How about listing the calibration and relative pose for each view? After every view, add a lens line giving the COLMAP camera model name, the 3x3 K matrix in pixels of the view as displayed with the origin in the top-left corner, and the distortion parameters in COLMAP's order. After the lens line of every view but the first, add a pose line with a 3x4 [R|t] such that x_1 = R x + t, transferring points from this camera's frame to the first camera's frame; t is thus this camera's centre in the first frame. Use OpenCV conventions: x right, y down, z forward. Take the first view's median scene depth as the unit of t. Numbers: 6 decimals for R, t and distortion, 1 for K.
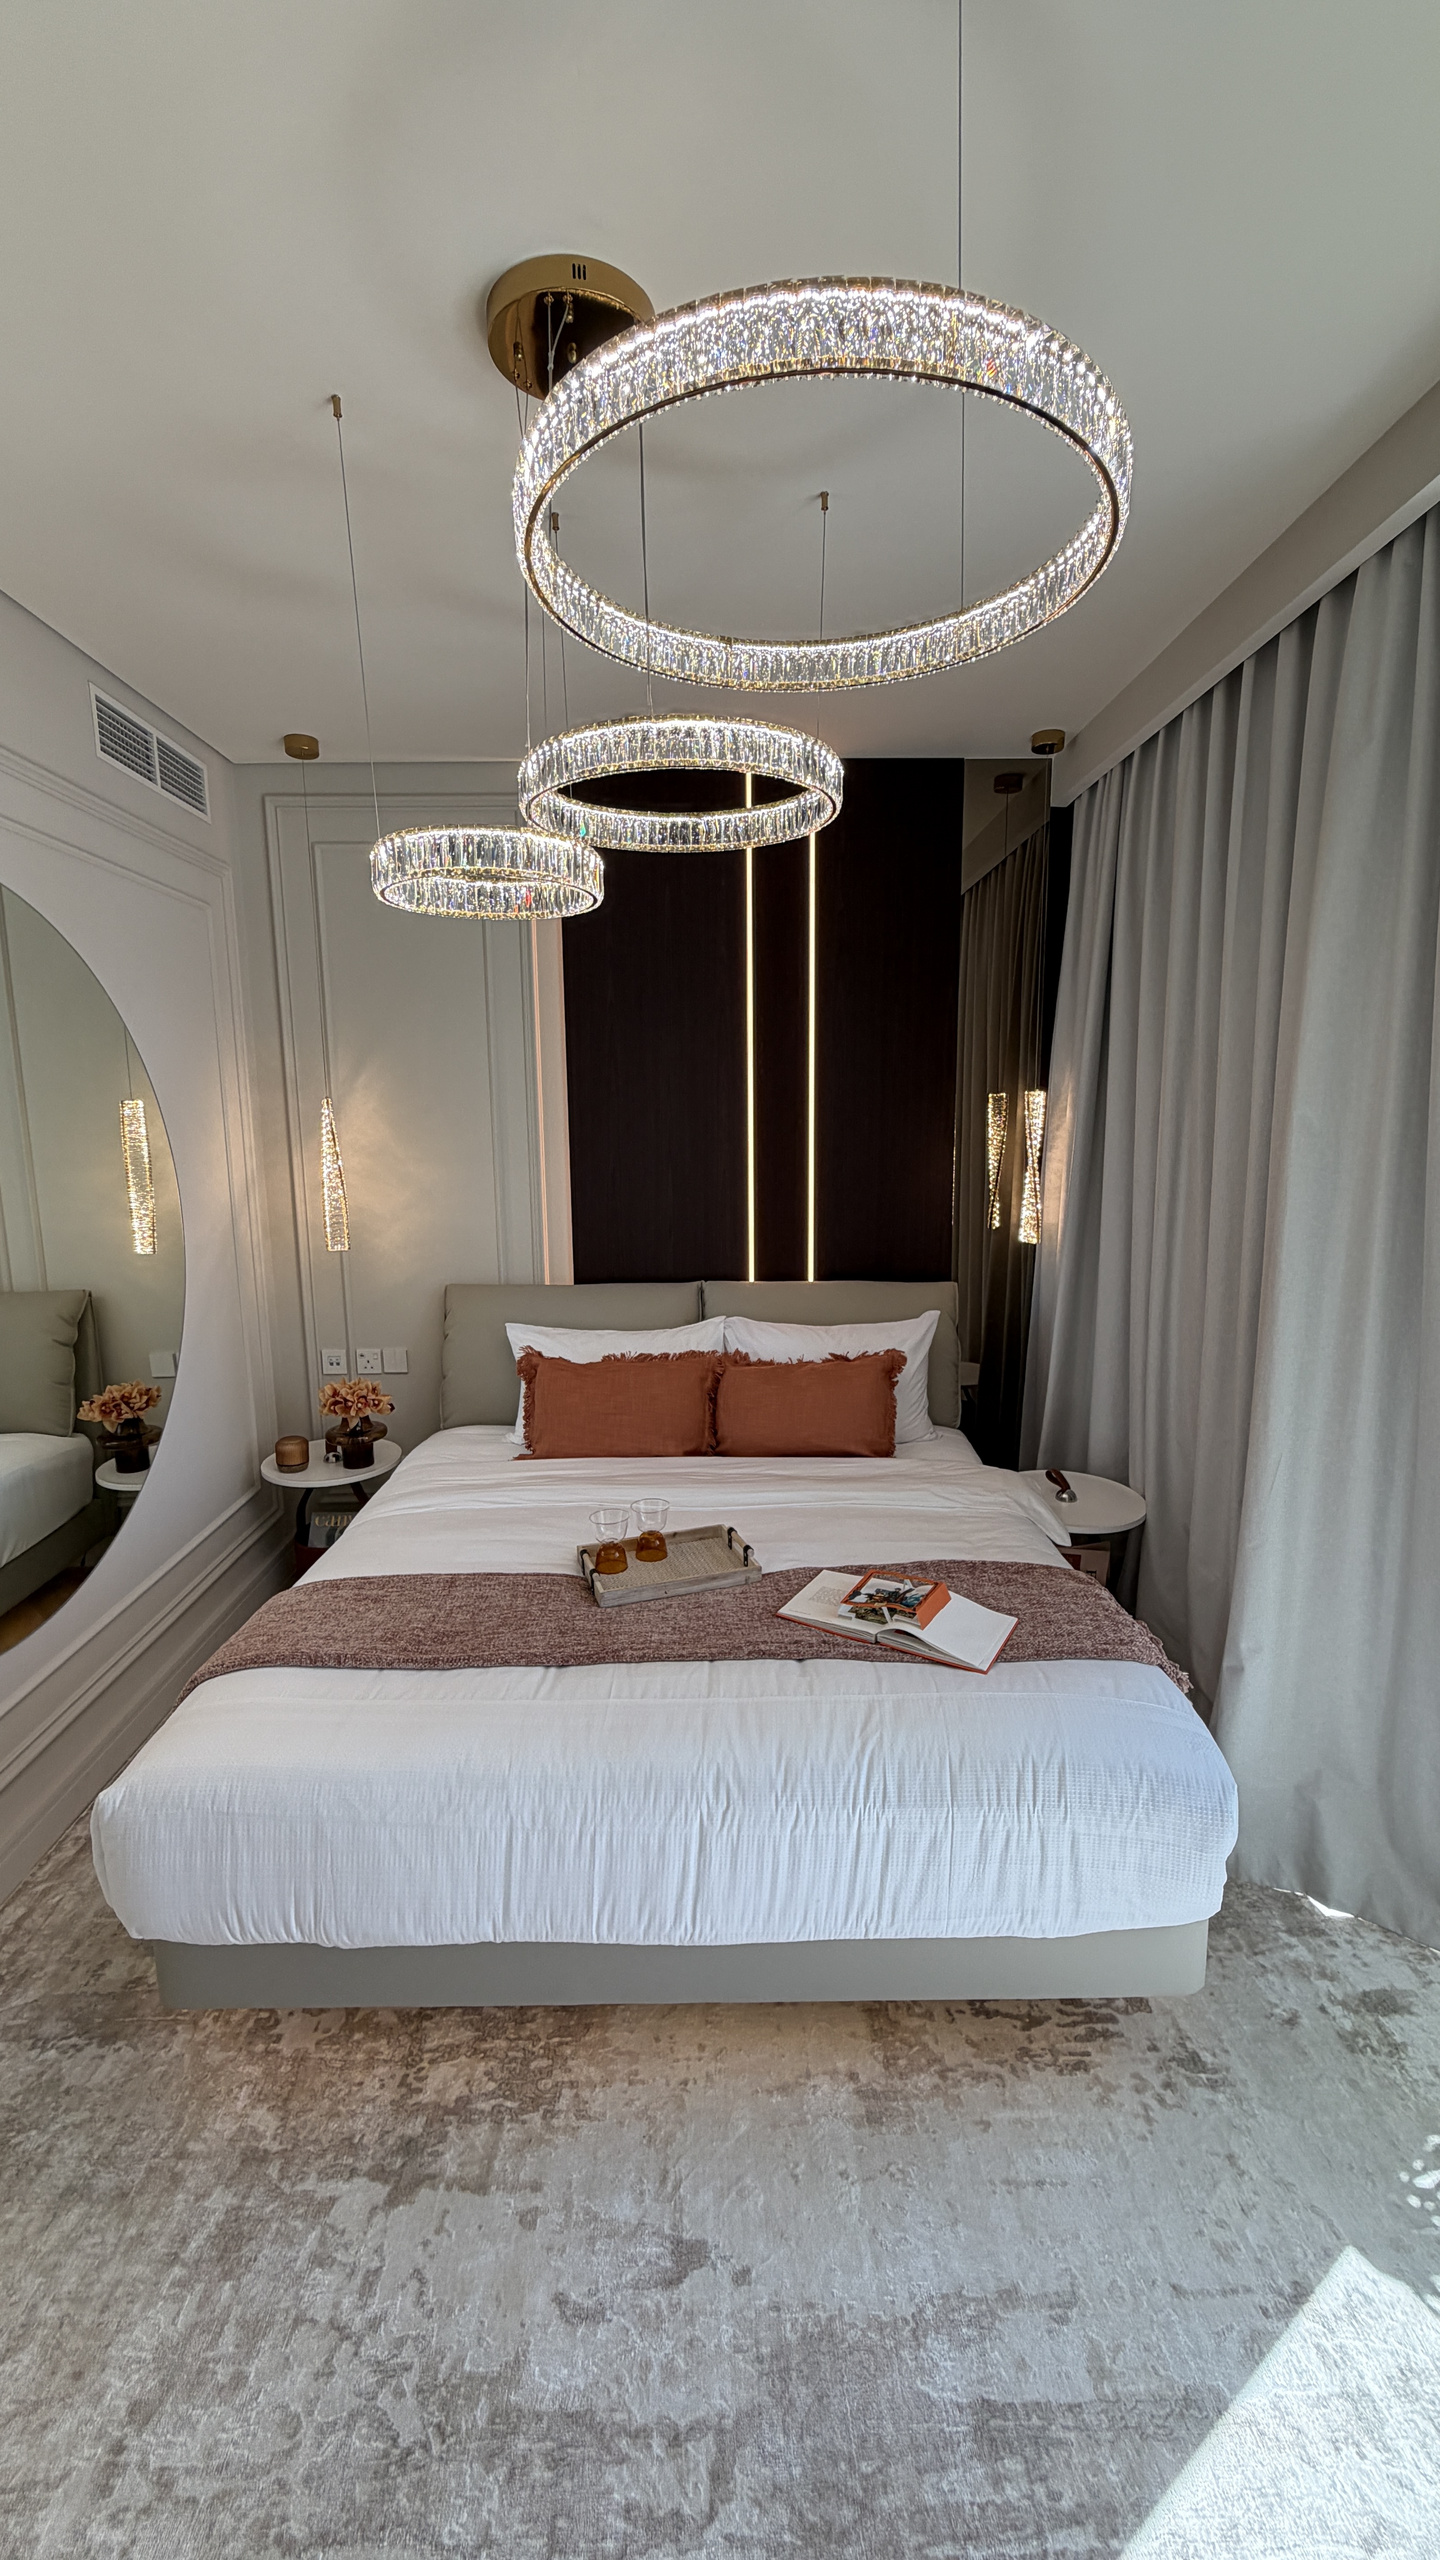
lens RADIAL K [[1025.2, 0, 720.0], [0, 1025.2, 1280.0], [0, 0, 1]] dist [0.002818, 0.000794]
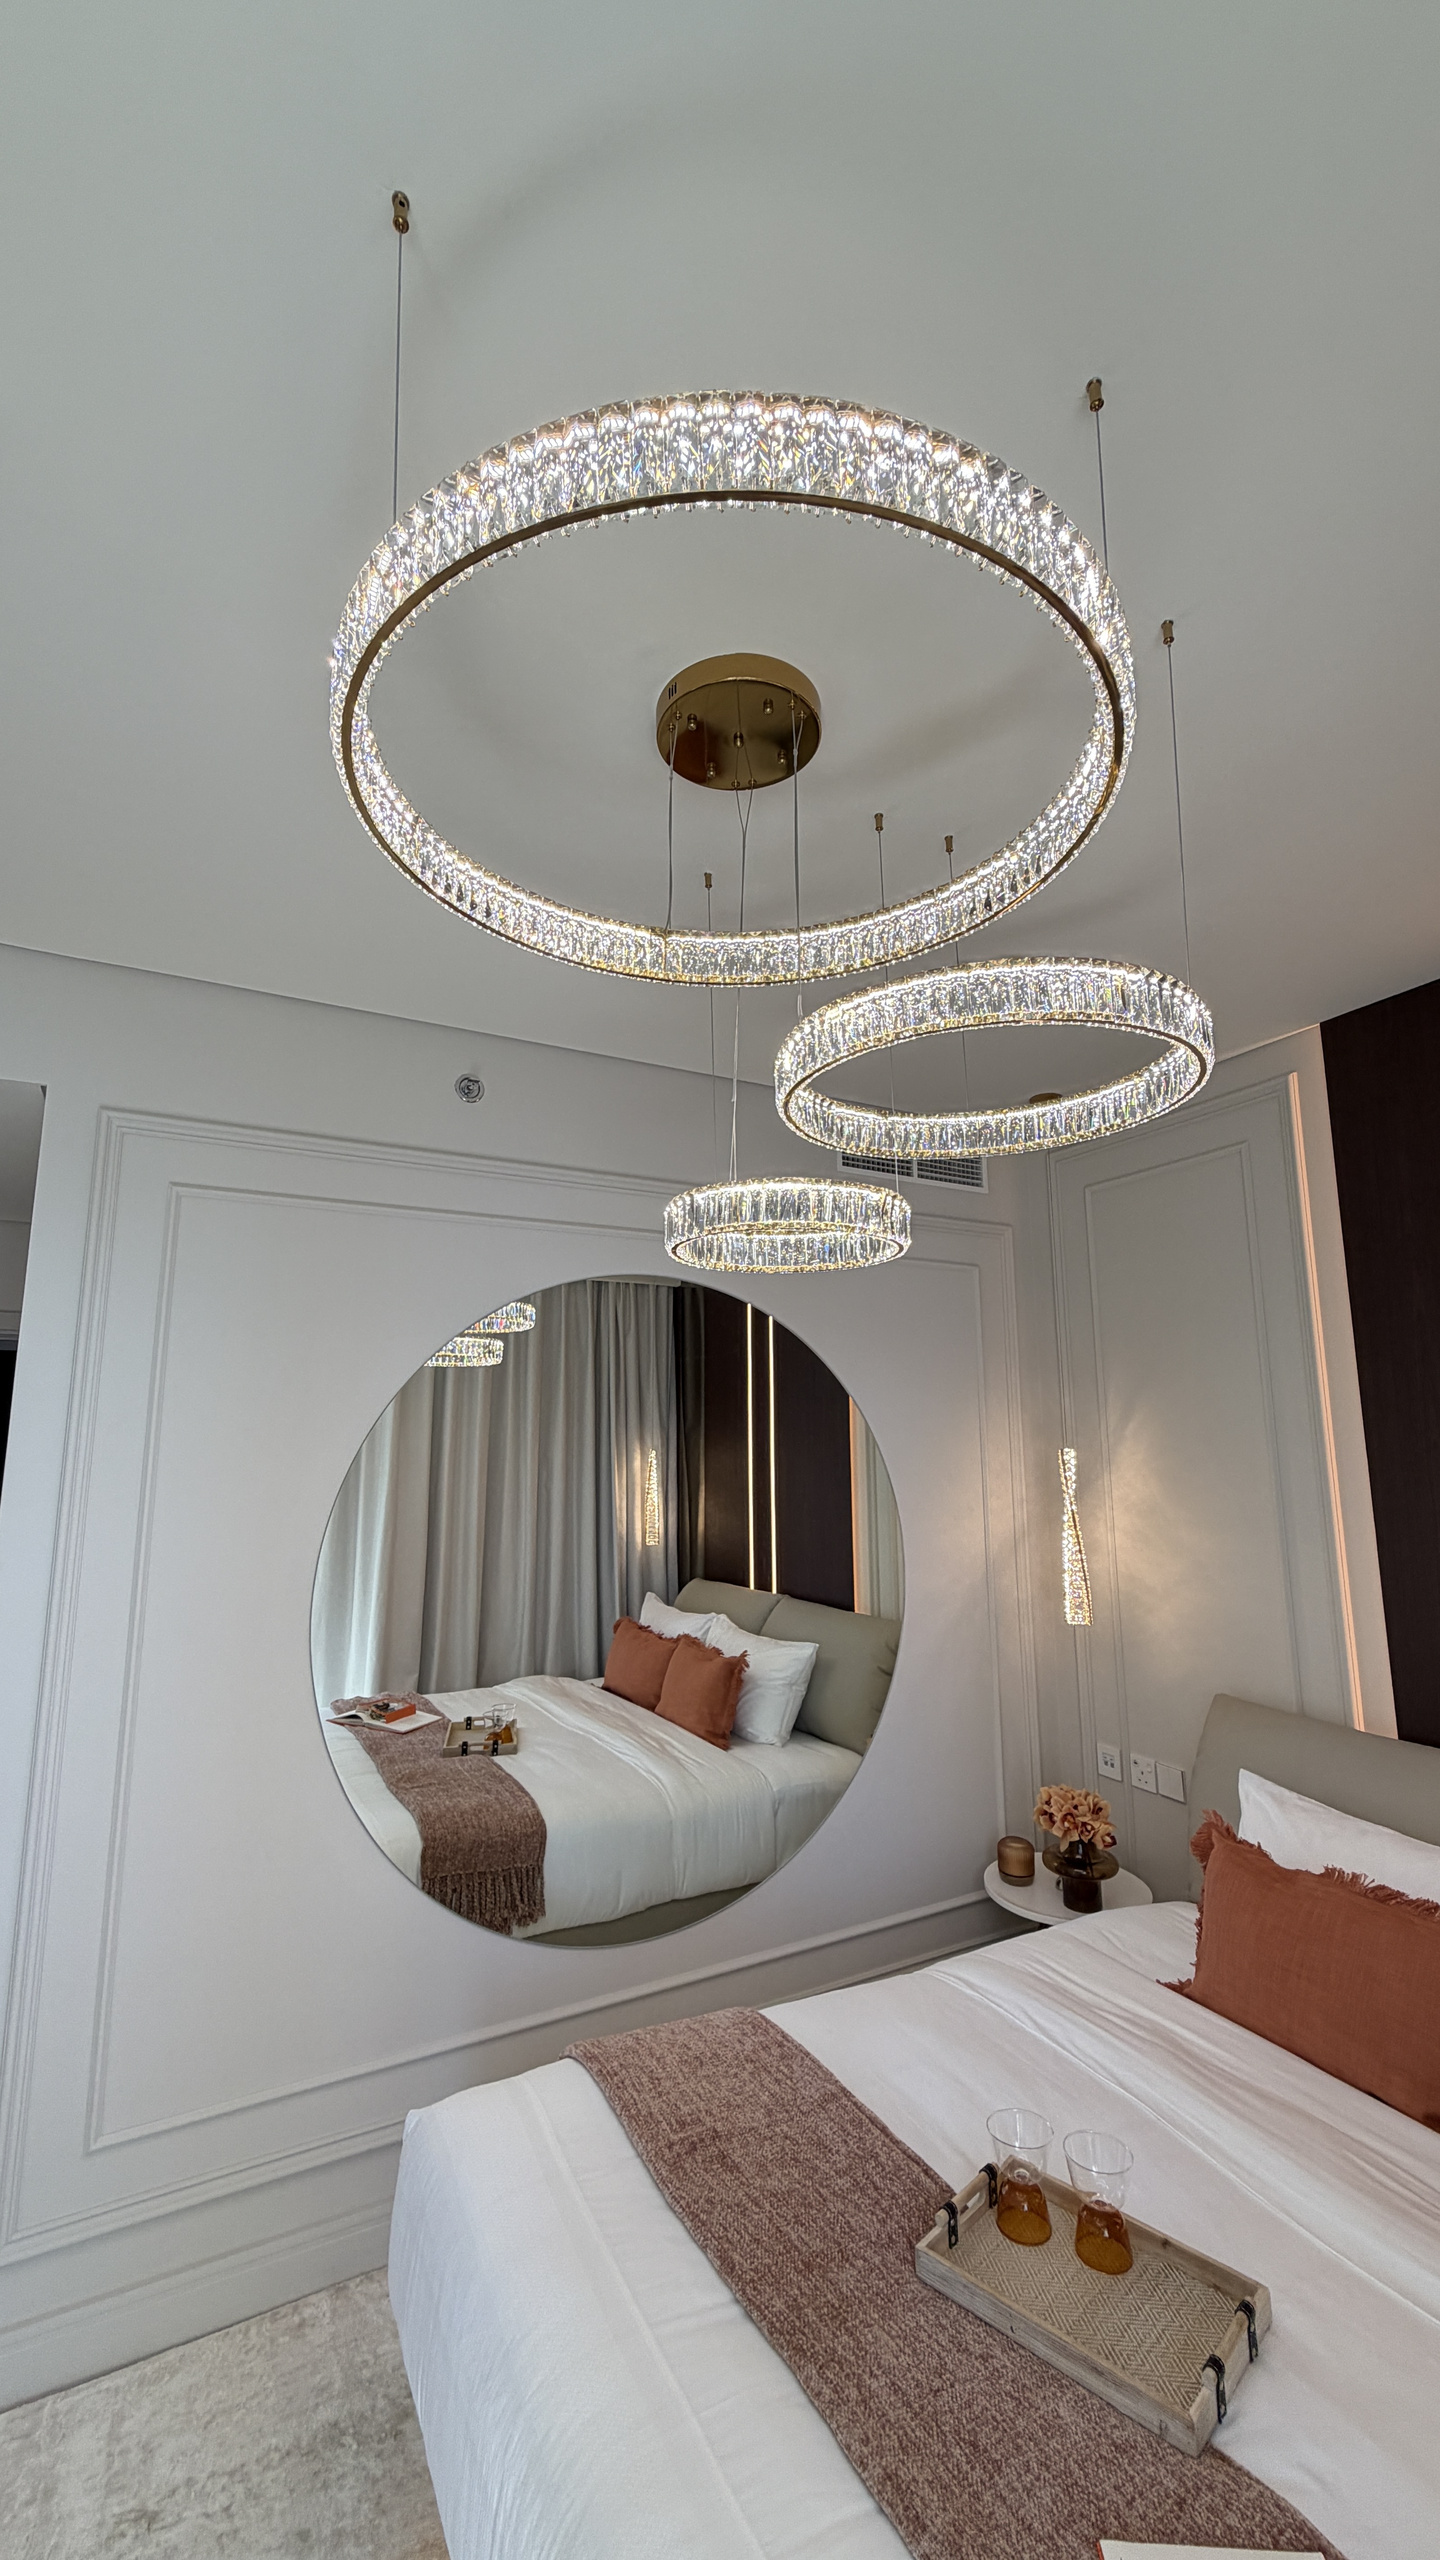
lens RADIAL K [[1025.2, 0, 720.0], [0, 1025.2, 1280.0], [0, 0, 1]] dist [0.002818, 0.000794]
pose [[0.452363, -0.136283, -0.881359, 0.559916], [-0.145265, 0.963798, -0.223589, -0.134477], [0.879924, 0.229174, 0.416189, 0.575989]]
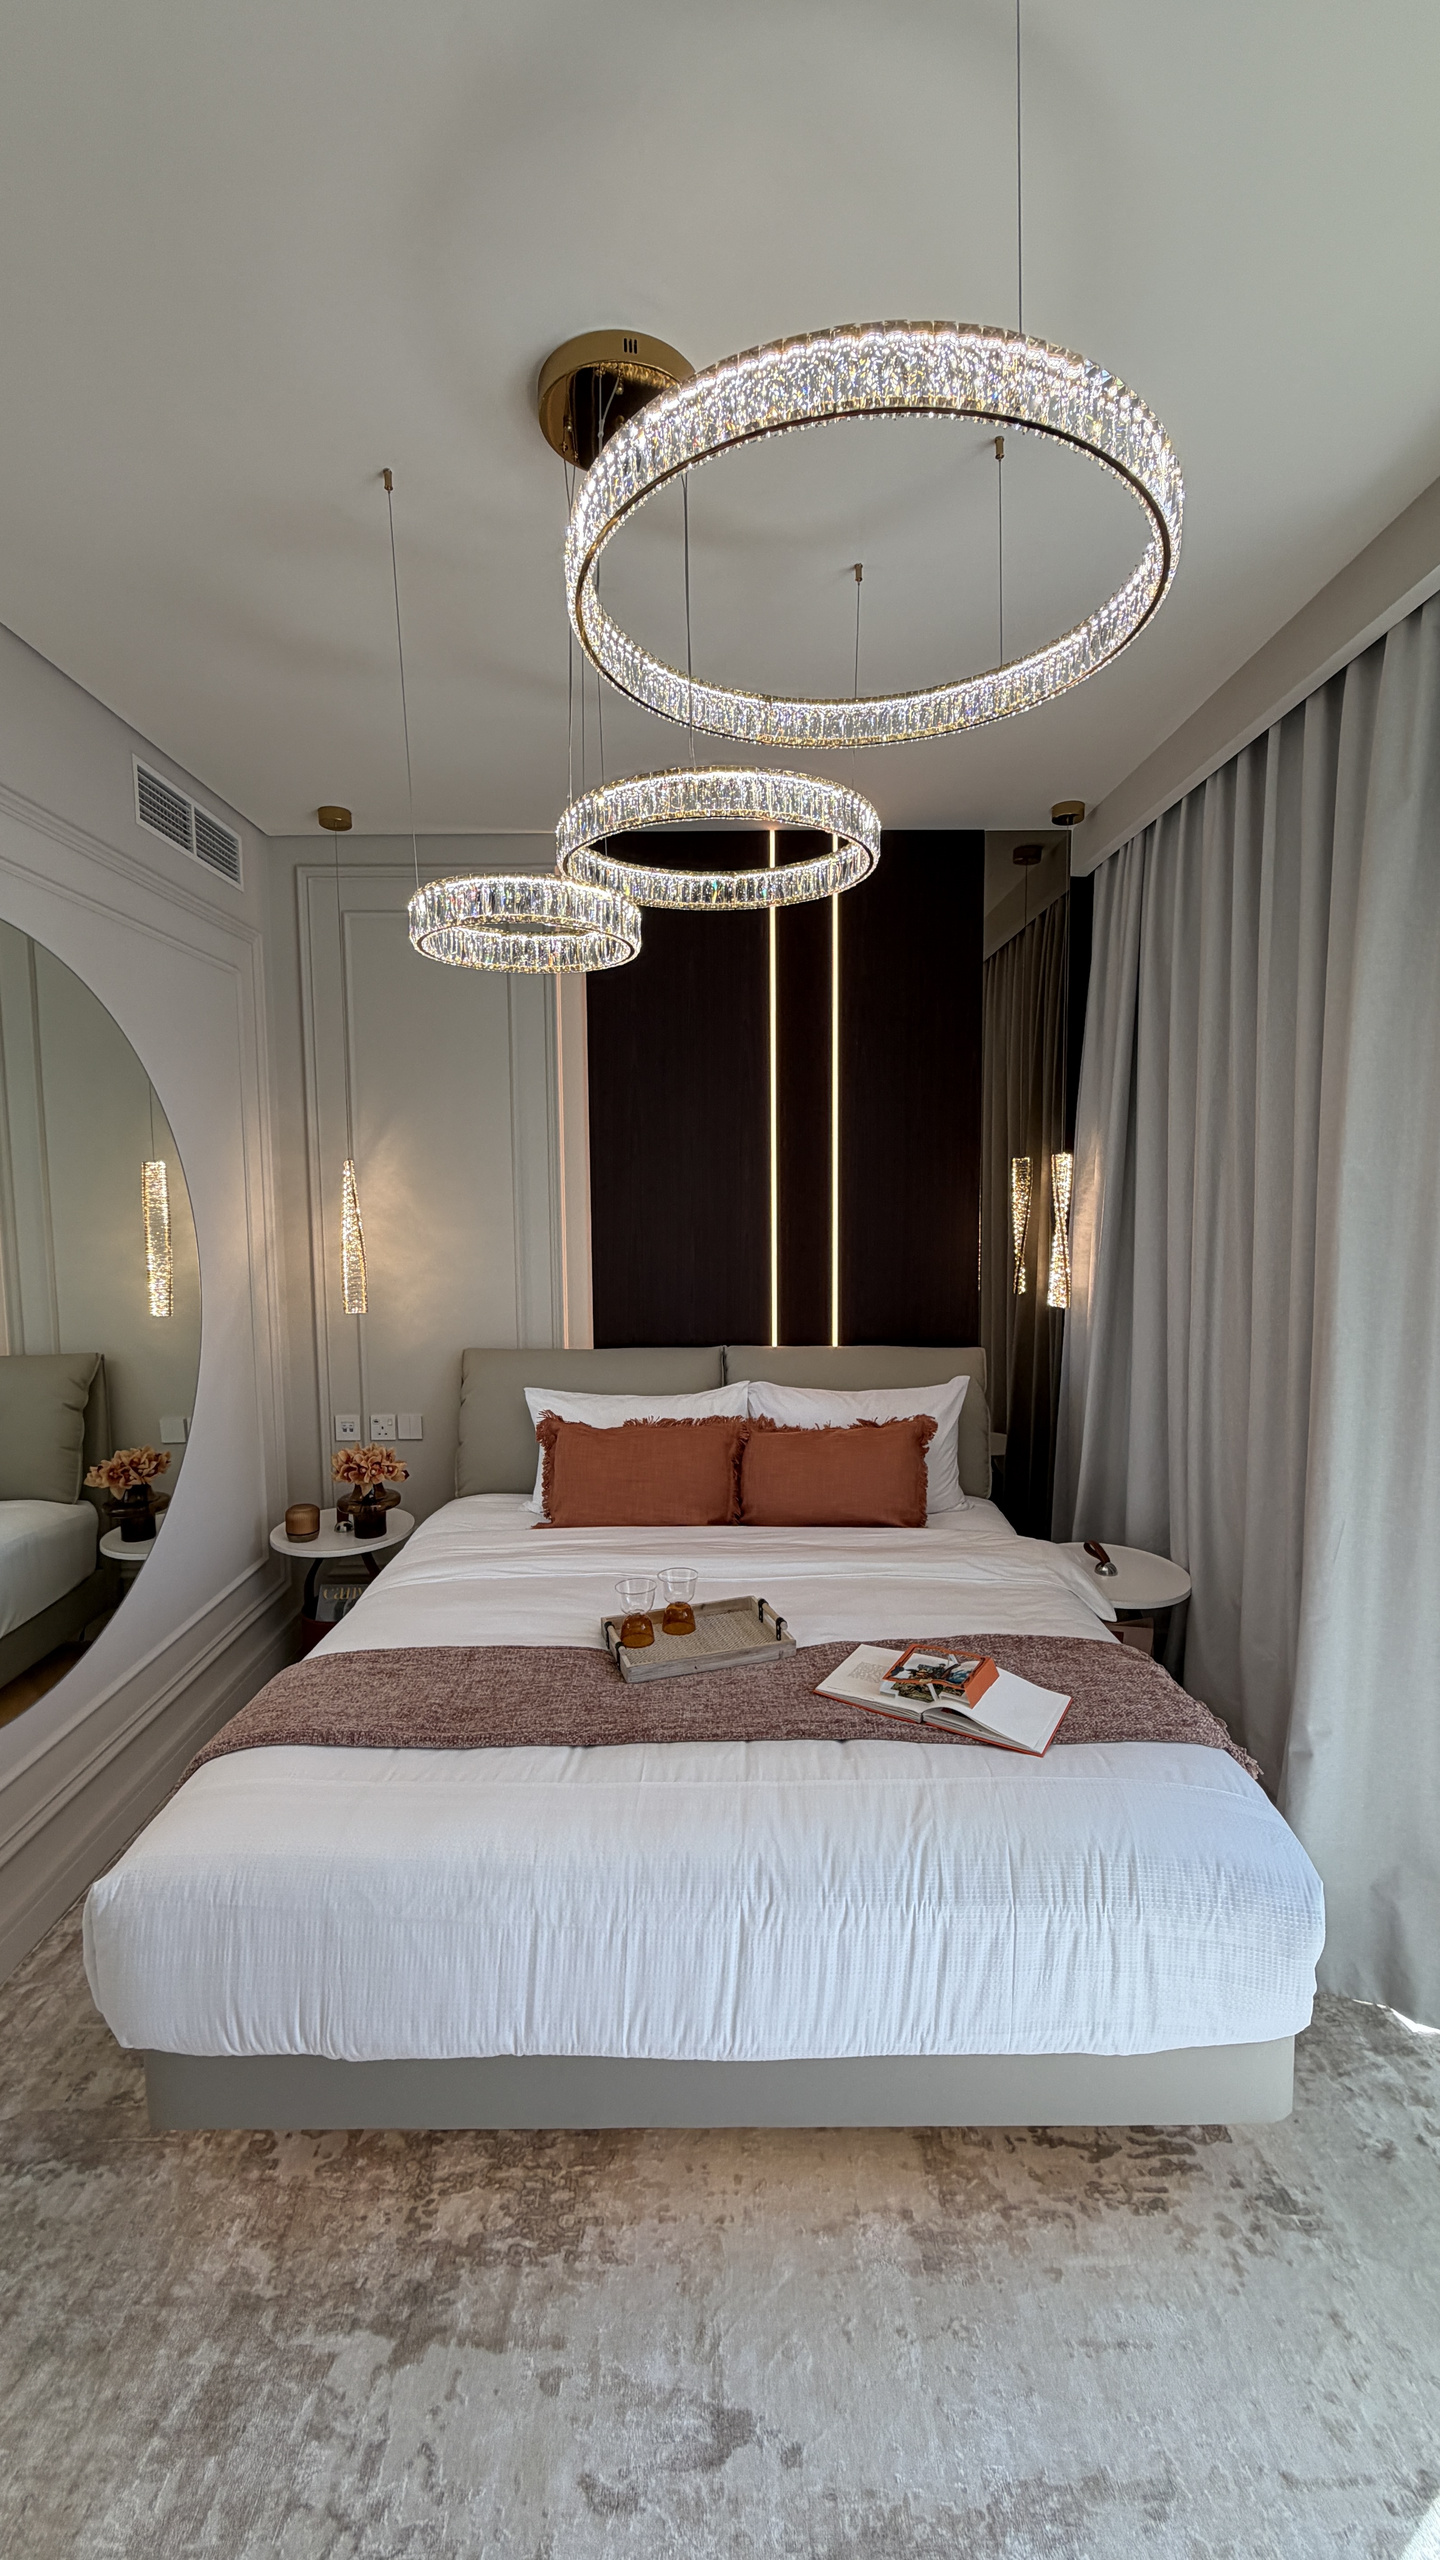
lens RADIAL K [[1025.2, 0, 720.0], [0, 1025.2, 1280.0], [0, 0, 1]] dist [0.002818, 0.000794]
pose [[0.999970, 0.002052, -0.007437, -0.028795], [-0.002589, 0.997331, -0.072969, 0.019658], [0.007267, 0.072986, 0.997306, 0.033521]]
